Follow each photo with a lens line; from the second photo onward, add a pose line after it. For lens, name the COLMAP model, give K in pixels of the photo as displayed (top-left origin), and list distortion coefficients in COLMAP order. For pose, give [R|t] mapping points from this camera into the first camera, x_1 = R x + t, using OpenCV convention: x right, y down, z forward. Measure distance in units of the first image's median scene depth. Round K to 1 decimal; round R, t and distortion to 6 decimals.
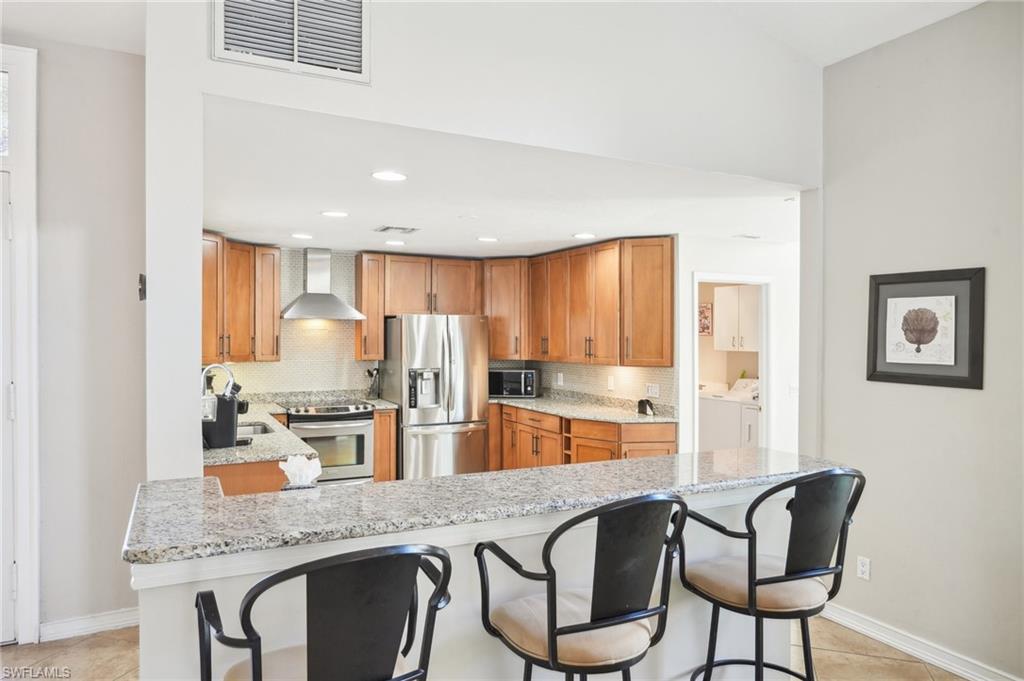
lens RADIAL K [[674.2, 0, 513.6], [0, 674.2, 342.7], [0, 0, 1]] dist [-0.012356, -0.000187]
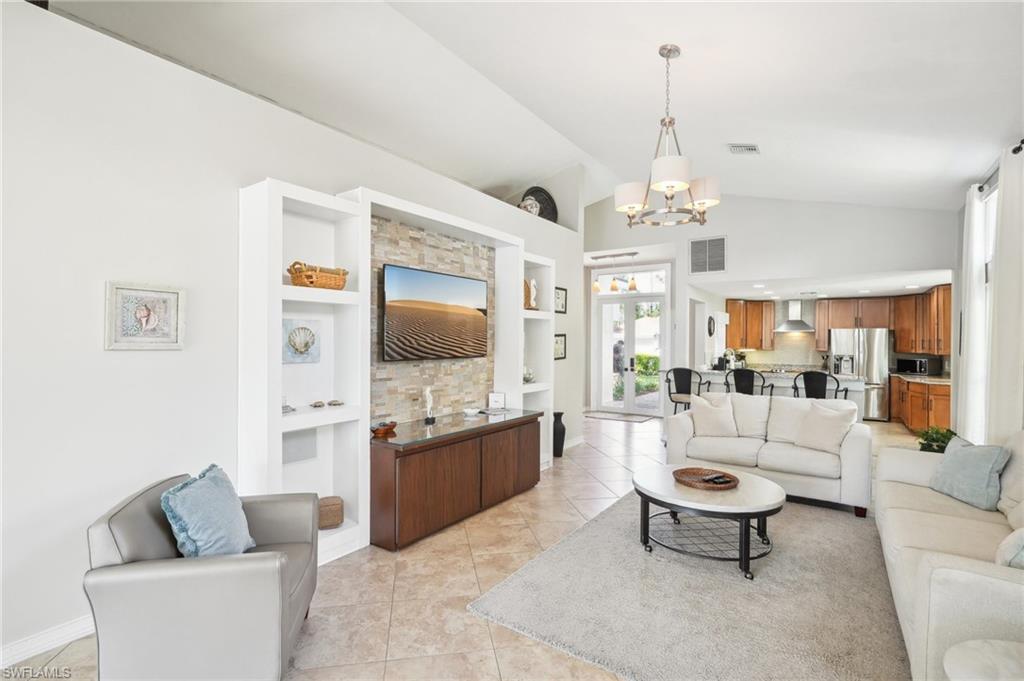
lens RADIAL K [[476.8, 0, 513.1], [0, 476.8, 340.0], [0, 0, 1]] dist [-0.008952, 0.004270]
pose [[0.477799, -0.000735, -0.878469, 0.655169], [-0.015362, 0.999840, -0.009192, 0.021275], [0.878335, 0.017887, 0.477711, -0.565339]]
